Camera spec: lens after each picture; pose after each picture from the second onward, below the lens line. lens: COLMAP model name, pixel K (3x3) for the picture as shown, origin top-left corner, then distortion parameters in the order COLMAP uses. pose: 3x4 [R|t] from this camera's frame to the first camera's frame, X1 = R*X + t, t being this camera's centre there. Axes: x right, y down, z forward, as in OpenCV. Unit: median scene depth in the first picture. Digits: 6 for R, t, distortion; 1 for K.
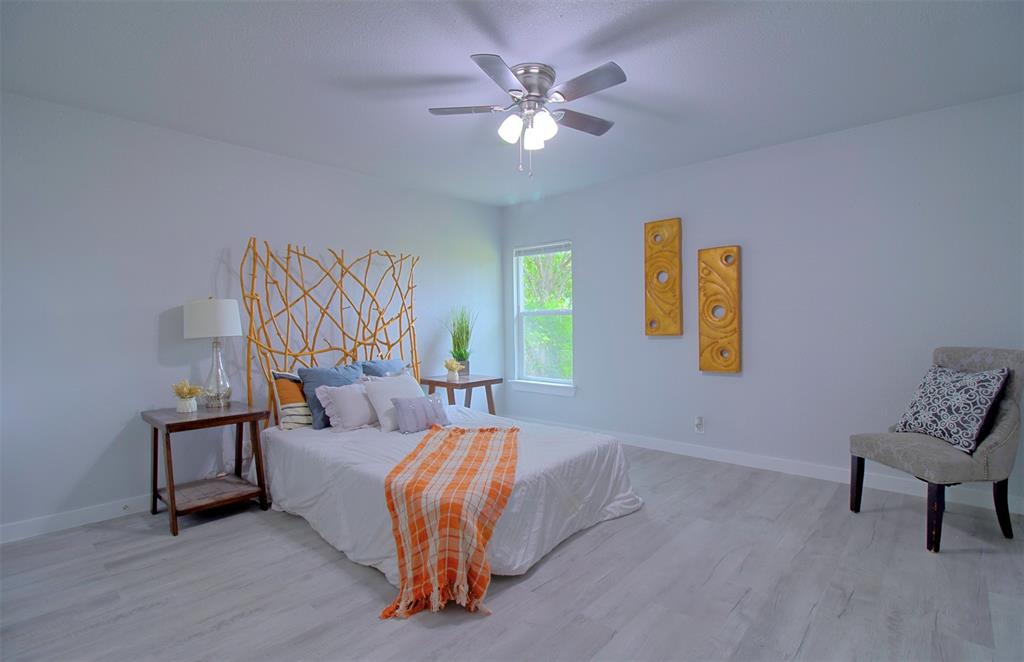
lens RADIAL K [[486.2, 0, 512.0], [0, 486.2, 331.0], [0, 0, 1]] dist [-0.045851, 0.000535]
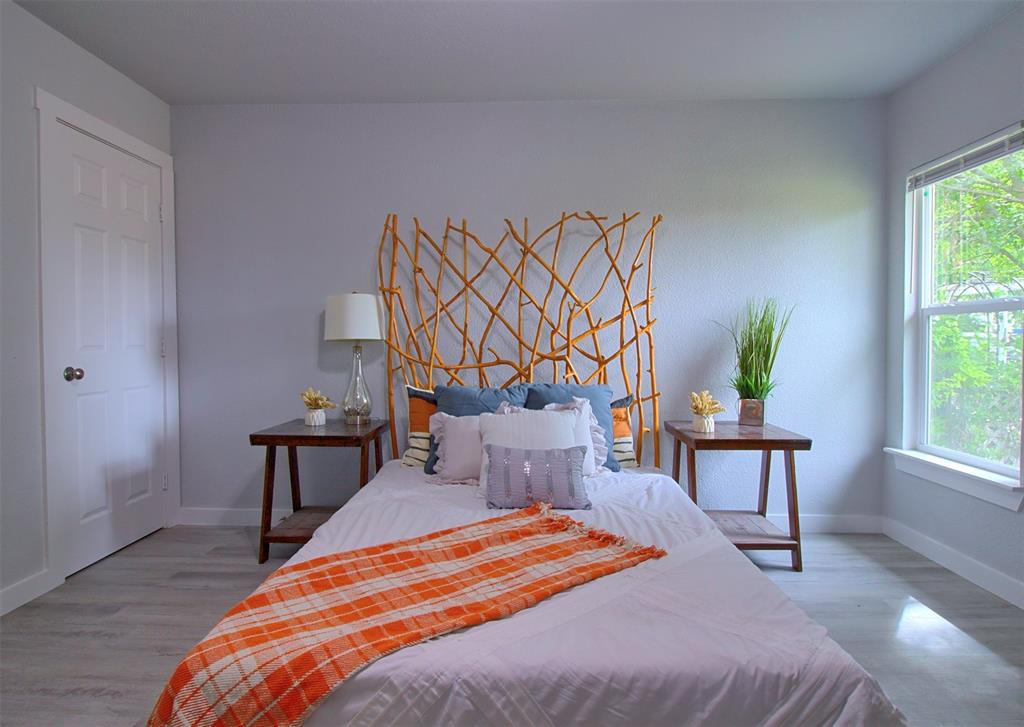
lens RADIAL K [[595.7, 0, 512.0], [0, 595.7, 363.5], [0, 0, 1]] dist [-0.001997, -0.001617]
pose [[0.637732, 0.048928, -0.768703, 0.314291], [-0.025799, 0.998777, 0.042168, 0.001782], [0.769826, -0.007060, 0.638214, 0.481869]]
